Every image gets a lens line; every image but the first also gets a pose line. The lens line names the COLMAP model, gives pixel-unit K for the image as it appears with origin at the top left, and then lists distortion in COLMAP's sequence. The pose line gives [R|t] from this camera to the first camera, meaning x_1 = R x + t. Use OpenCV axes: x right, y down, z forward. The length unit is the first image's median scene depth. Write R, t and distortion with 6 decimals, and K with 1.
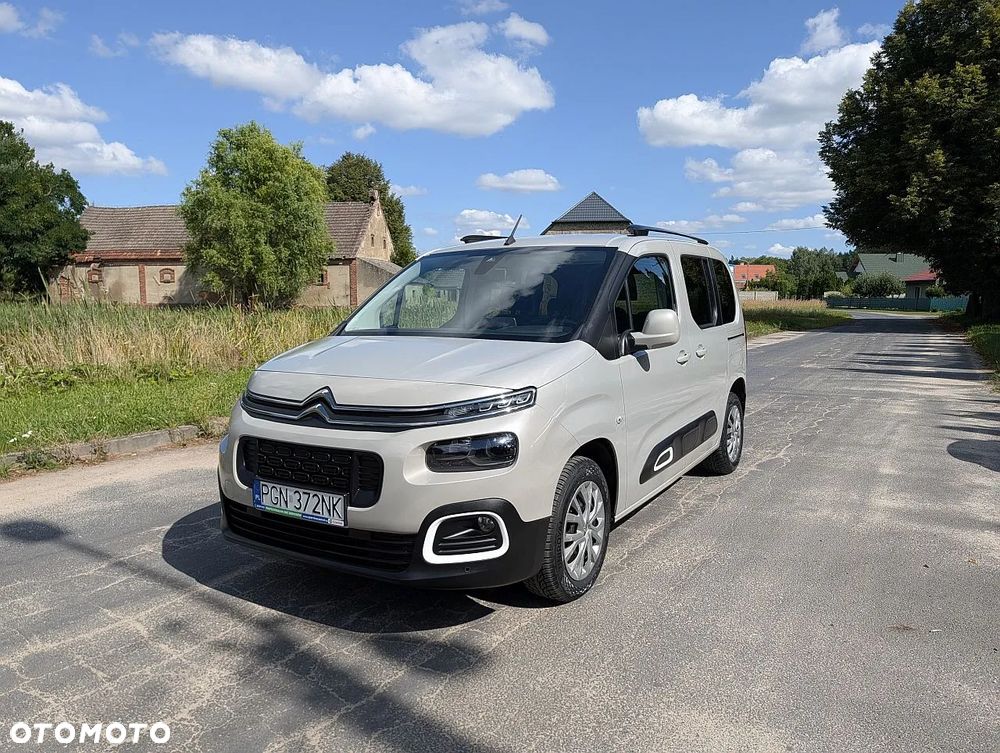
lens RADIAL K [[719.6, 0, 495.1], [0, 719.6, 386.2], [0, 0, 1]] dist [0.004430, -0.004651]
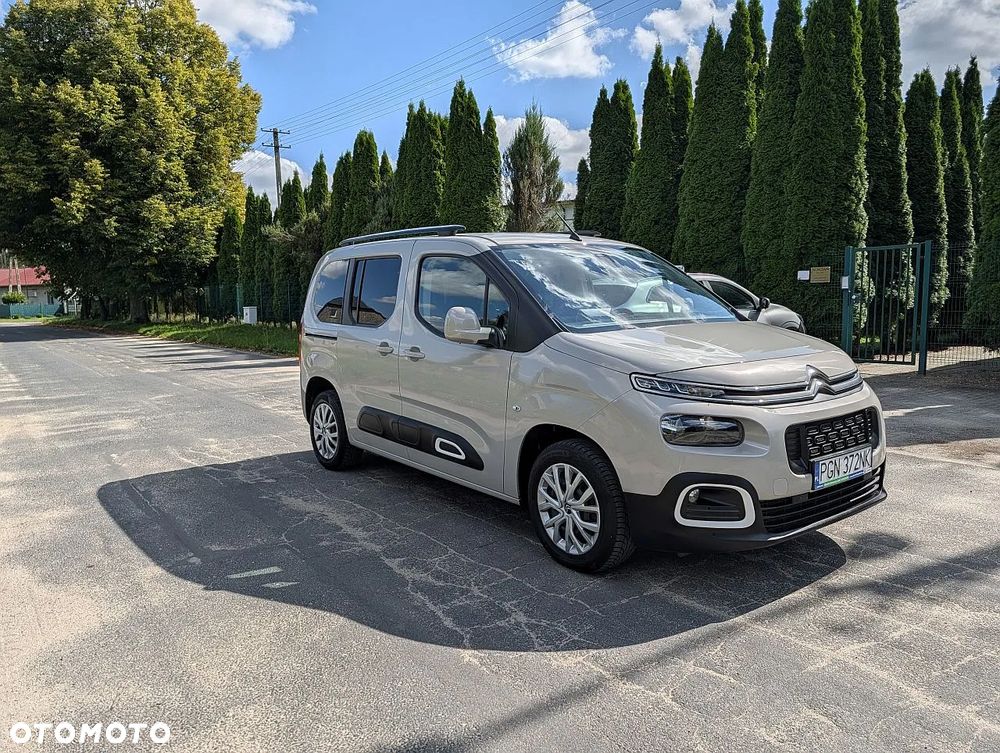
lens RADIAL K [[716.7, 0, 493.0], [0, 716.7, 376.7], [0, 0, 1]] dist [0.011012, -0.005083]
pose [[0.362233, -0.108270, 0.925778, -0.165821], [0.129359, 0.989458, 0.065103, -0.013509], [-0.923067, 0.096175, 0.372420, 0.119417]]
